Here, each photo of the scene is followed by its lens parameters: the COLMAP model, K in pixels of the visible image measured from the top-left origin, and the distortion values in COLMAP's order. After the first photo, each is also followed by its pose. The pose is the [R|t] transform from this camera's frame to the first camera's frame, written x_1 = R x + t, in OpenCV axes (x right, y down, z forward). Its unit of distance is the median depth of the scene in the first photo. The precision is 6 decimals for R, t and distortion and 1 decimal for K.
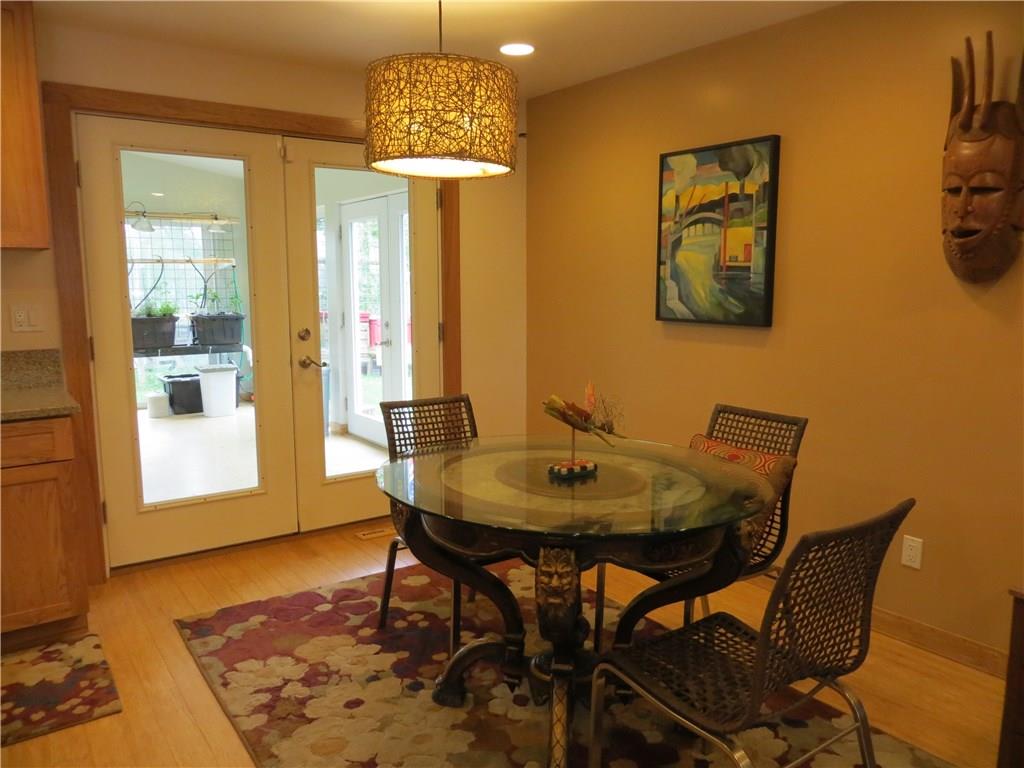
lens RADIAL K [[764.8, 0, 512.0], [0, 764.8, 384.0], [0, 0, 1]] dist [-0.005810, 0.001439]
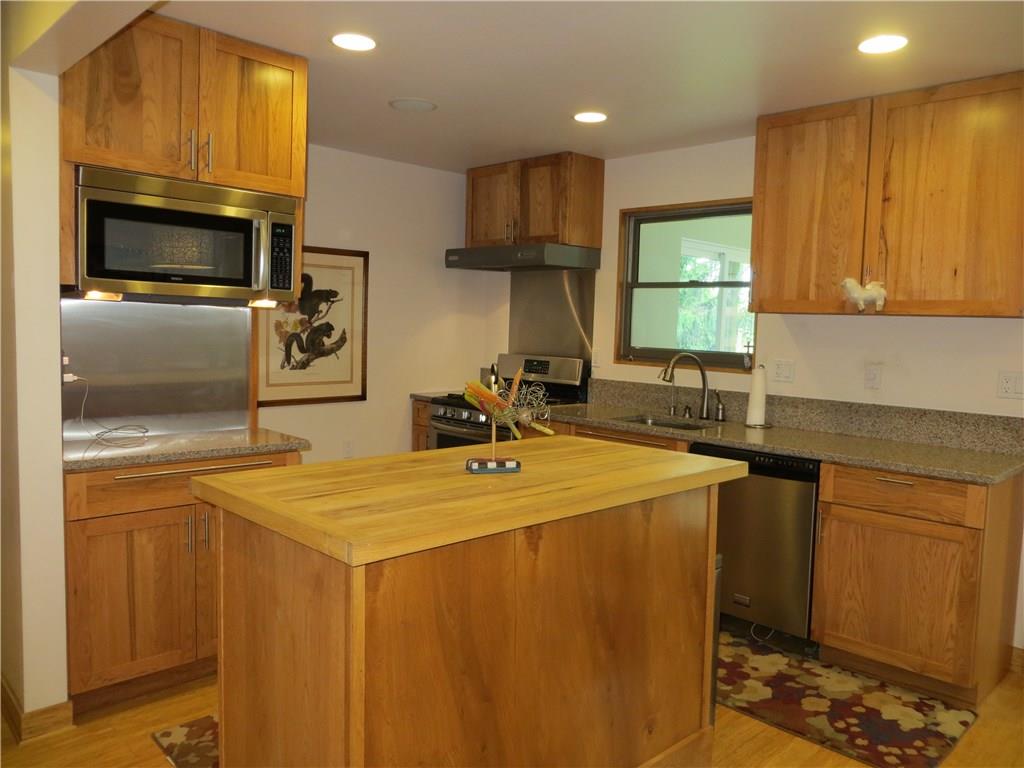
lens RADIAL K [[764.8, 0, 521.0], [0, 764.8, 384.9], [0, 0, 1]] dist [-0.023094, 0.002600]
pose [[0.165045, 0.082187, -0.982856, 0.231440], [-0.162655, 0.985145, 0.055065, -0.034594], [0.972781, 0.150778, 0.175962, 0.187363]]
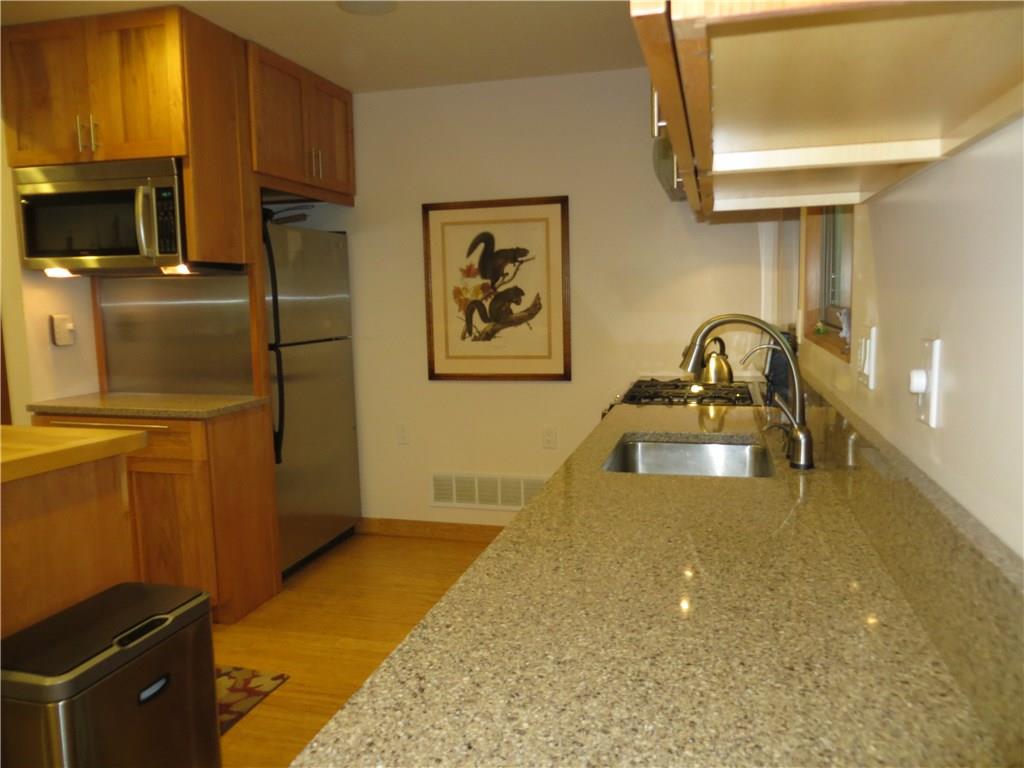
lens RADIAL K [[764.8, 0, 521.0], [0, 764.8, 384.9], [0, 0, 1]] dist [-0.023094, 0.002600]
pose [[-0.765427, 0.084835, -0.637907, -0.422126], [-0.071657, 0.973872, 0.215496, -0.119056], [0.639521, 0.210657, -0.739348, 0.973622]]
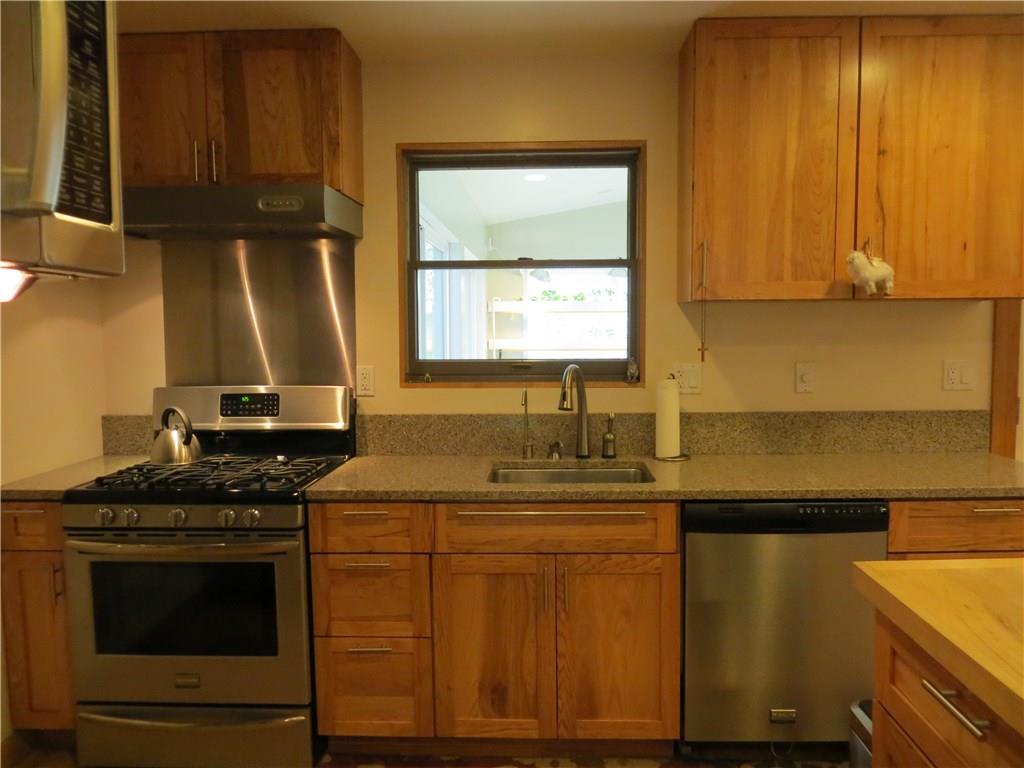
lens RADIAL K [[764.8, 0, 521.0], [0, 764.8, 384.9], [0, 0, 1]] dist [-0.023094, 0.002600]
pose [[0.792697, 0.036971, -0.608494, -0.470308], [-0.070066, 0.997070, -0.030696, -0.010051], [0.605576, 0.066968, 0.792964, -0.026153]]
